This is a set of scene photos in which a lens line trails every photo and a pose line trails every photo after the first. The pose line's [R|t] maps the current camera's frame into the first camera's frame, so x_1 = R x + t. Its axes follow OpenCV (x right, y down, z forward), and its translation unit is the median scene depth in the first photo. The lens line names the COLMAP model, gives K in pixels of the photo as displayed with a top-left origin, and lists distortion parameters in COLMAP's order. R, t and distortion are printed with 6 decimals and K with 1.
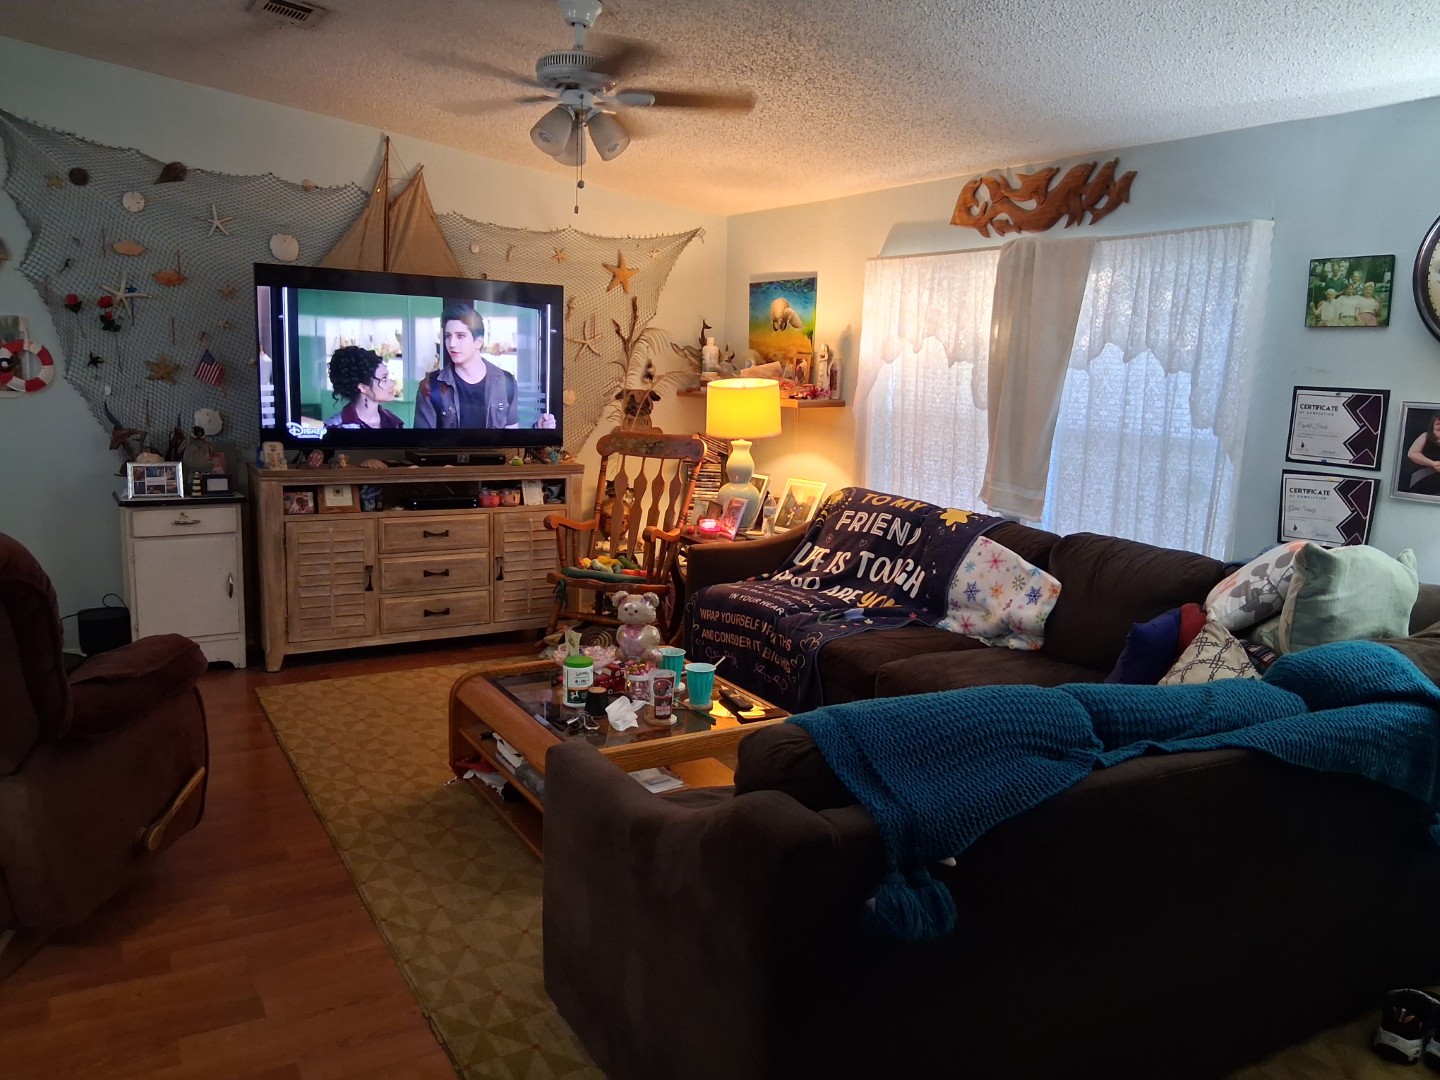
lens RADIAL K [[1089.8, 0, 720.0], [0, 1089.8, 540.0], [0, 0, 1]] dist [0.103133, -0.210484]
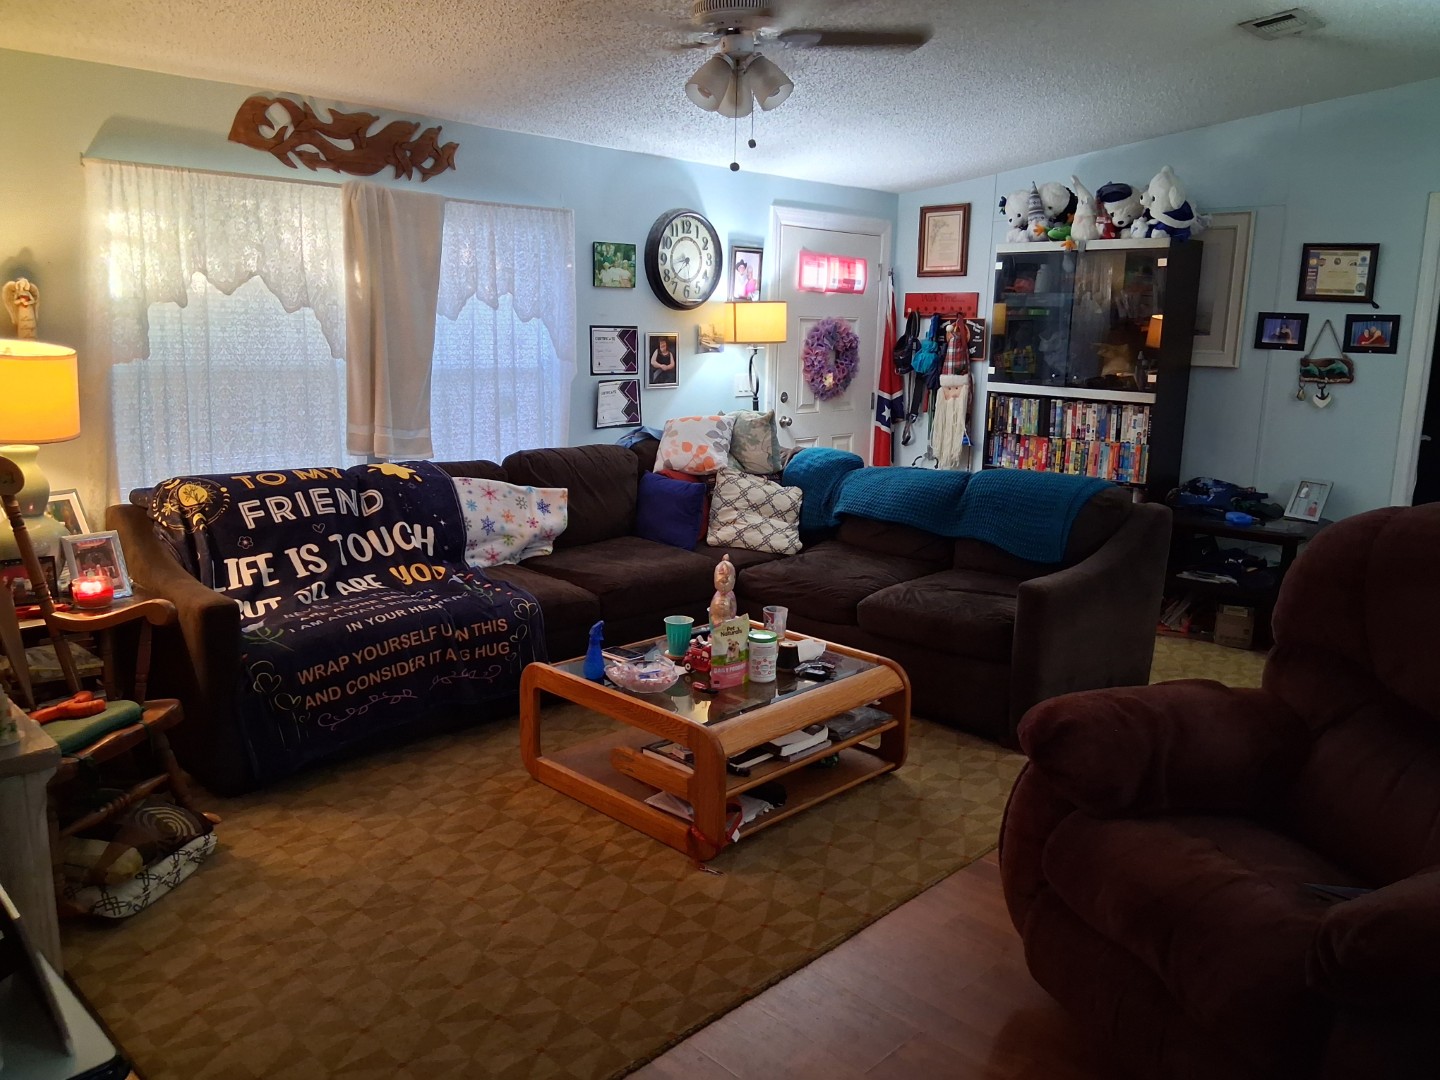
lens RADIAL K [[1089.8, 0, 720.0], [0, 1089.8, 540.0], [0, 0, 1]] dist [0.103133, -0.210484]
pose [[-0.261444, -0.233892, 0.936452, -0.876418], [0.122800, 0.954252, 0.272622, -0.213372], [-0.957375, 0.186272, -0.220761, 1.050889]]
